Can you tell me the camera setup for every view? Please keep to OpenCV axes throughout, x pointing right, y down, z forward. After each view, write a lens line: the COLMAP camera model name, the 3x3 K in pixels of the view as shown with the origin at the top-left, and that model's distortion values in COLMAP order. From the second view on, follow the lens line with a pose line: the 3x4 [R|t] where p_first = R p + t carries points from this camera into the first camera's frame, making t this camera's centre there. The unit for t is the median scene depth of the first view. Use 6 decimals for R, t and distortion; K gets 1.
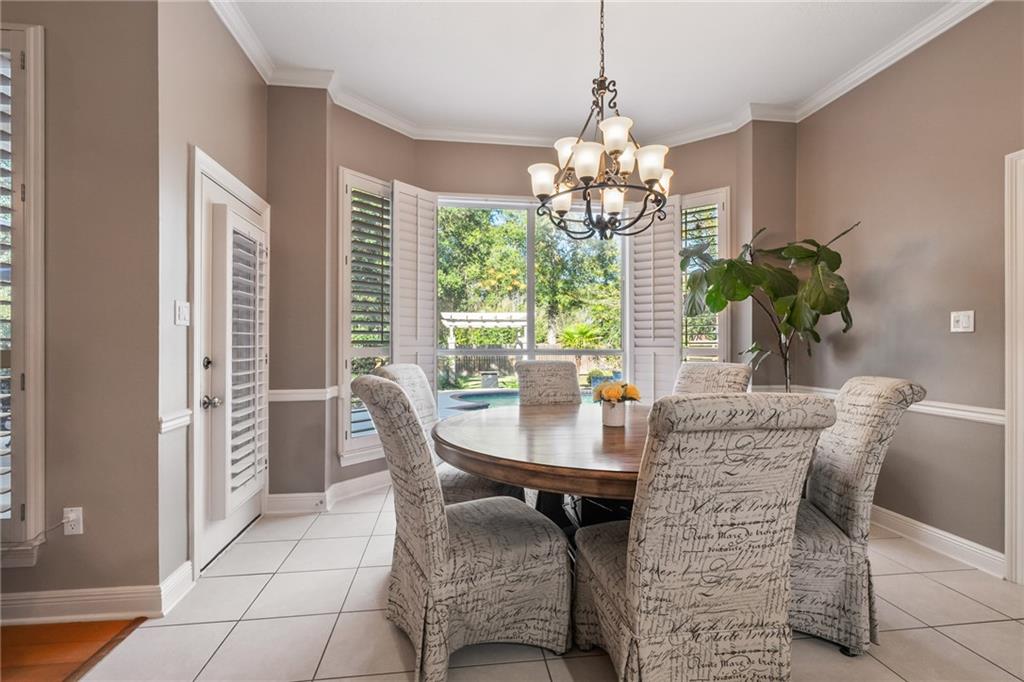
lens RADIAL K [[467.4, 0, 510.2], [0, 467.4, 341.0], [0, 0, 1]] dist [-0.003370, 0.000035]
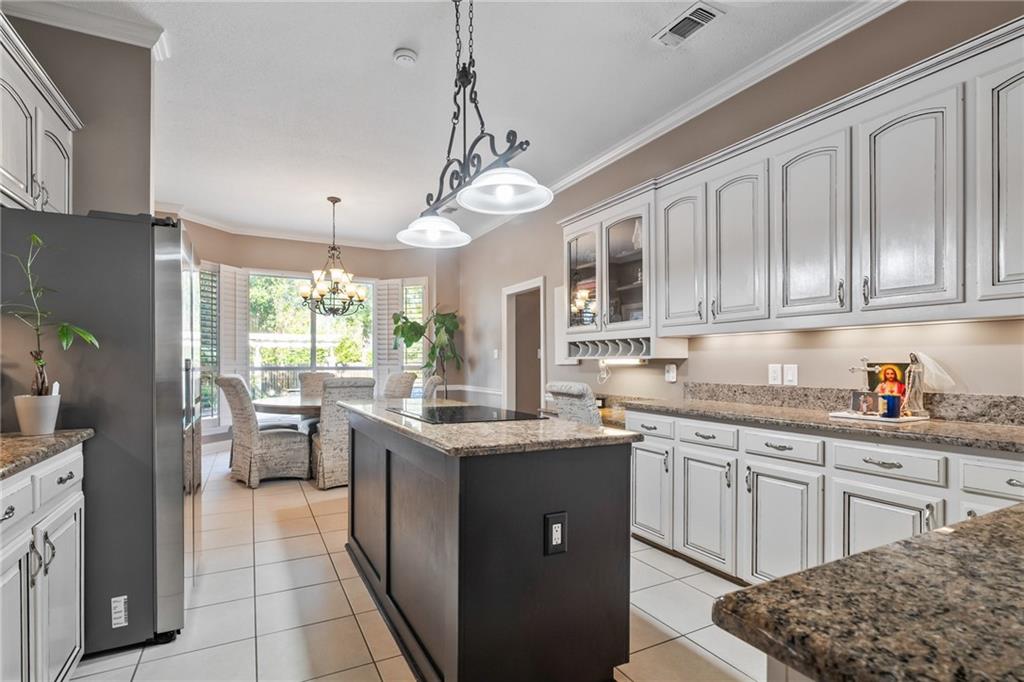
lens RADIAL K [[467.4, 0, 485.3], [0, 467.4, 362.7], [0, 0, 1]] dist [-0.003370, 0.000035]
pose [[0.945980, -0.002121, 0.324218, 0.109798], [0.000301, 0.999984, 0.005664, -0.007037], [-0.324225, -0.005260, 0.945965, -0.948214]]
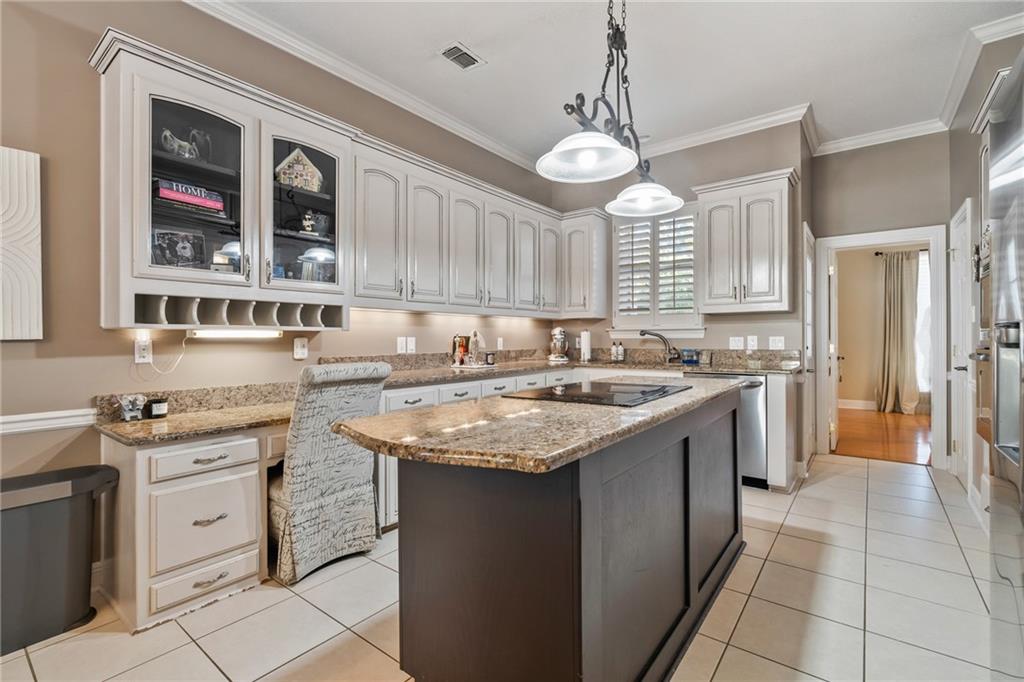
lens RADIAL K [[467.4, 0, 512.2], [0, 467.4, 335.4], [0, 0, 1]] dist [-0.003370, 0.000035]
pose [[-0.693758, 0.004126, 0.720196, -0.388601], [-0.000844, 0.999978, -0.006542, 0.023453], [-0.720208, -0.005146, -0.693739, 2.514868]]
